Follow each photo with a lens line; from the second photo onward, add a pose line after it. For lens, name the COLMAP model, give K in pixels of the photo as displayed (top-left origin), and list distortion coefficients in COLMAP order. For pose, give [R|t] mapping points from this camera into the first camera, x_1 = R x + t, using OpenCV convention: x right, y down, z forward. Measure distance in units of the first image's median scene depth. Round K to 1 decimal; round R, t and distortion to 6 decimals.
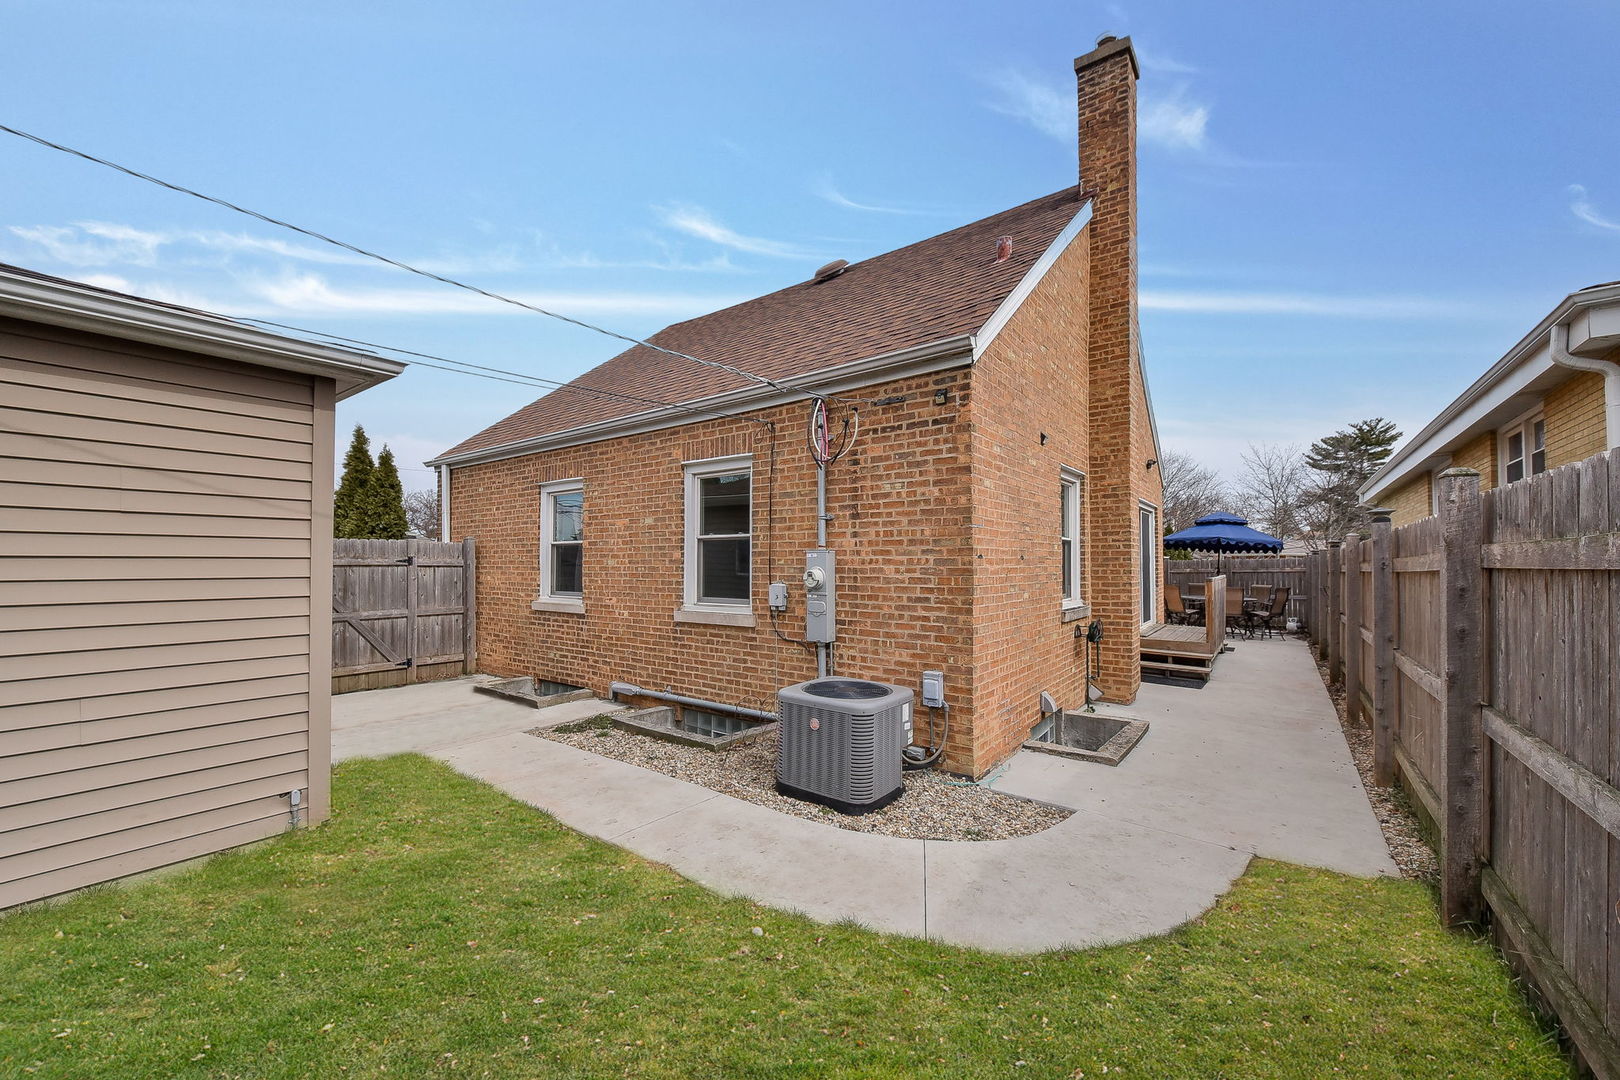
lens RADIAL K [[615.7, 0, 822.0], [0, 615.7, 552.9], [0, 0, 1]] dist [-0.003351, -0.000201]
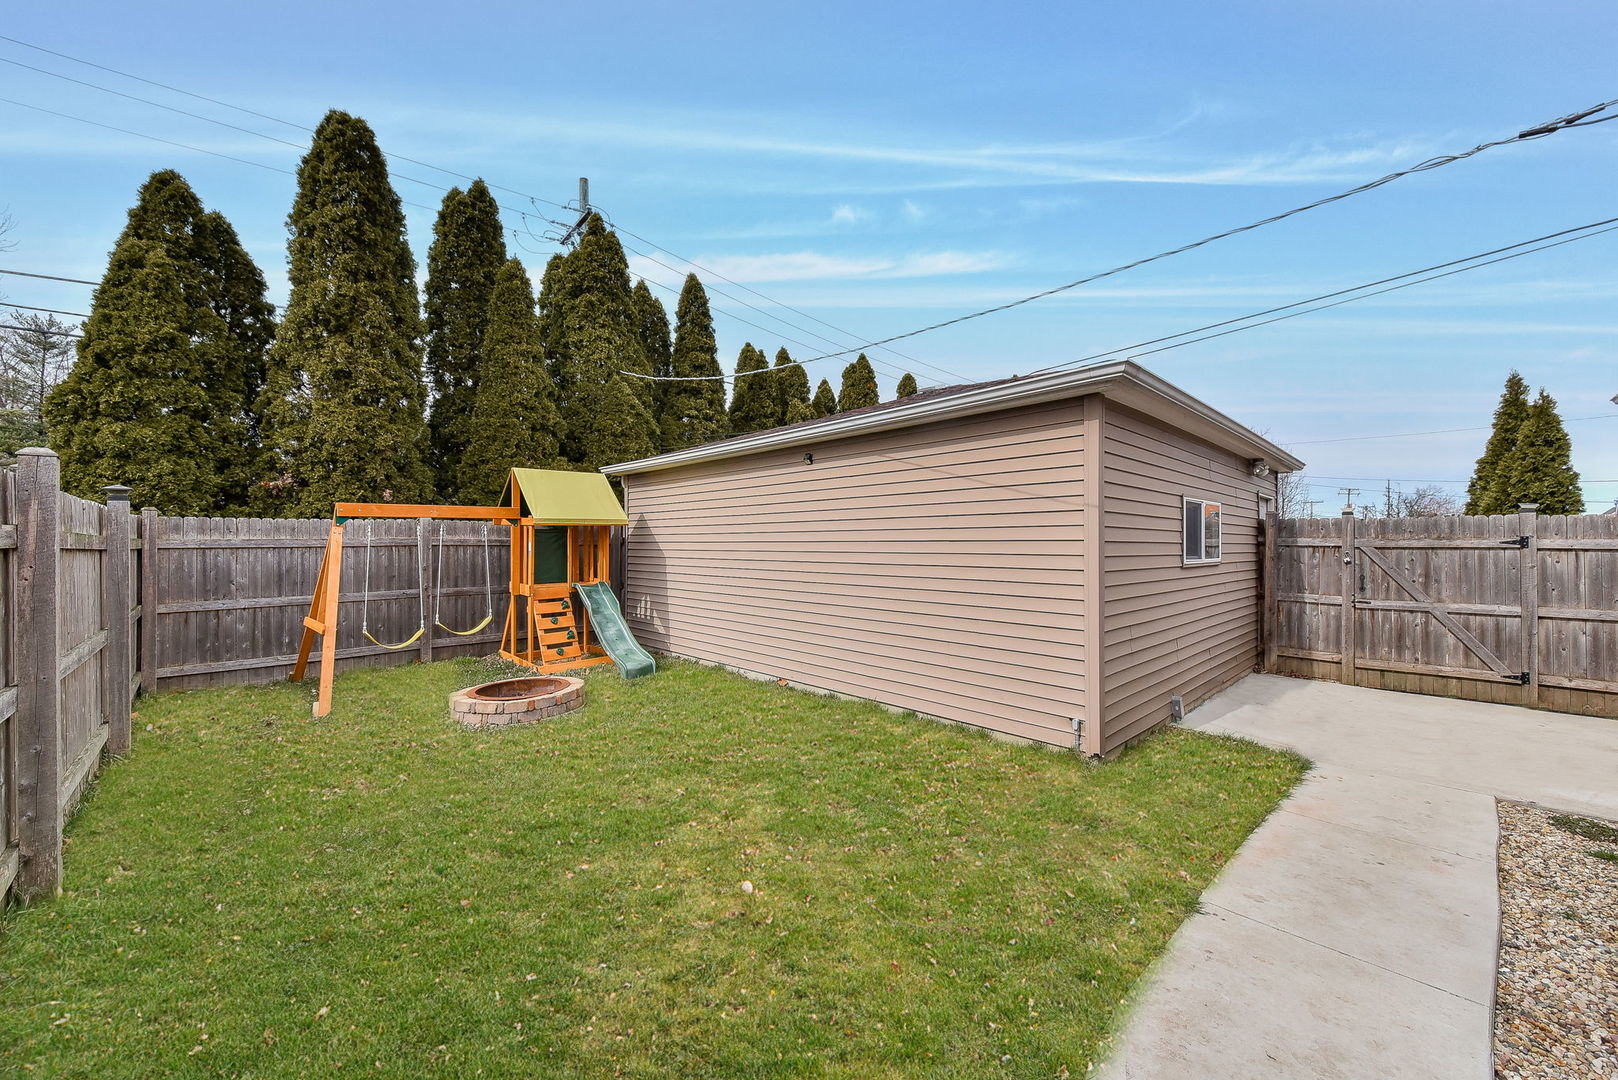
lens RADIAL K [[614.9, 0, 814.5], [0, 614.9, 545.7], [0, 0, 1]] dist [-0.003351, -0.000201]
pose [[-0.166365, 0.004206, -0.986055, 0.212850], [0.013045, 0.999913, 0.002064, 0.004554], [0.985978, -0.012520, -0.166405, 0.280512]]
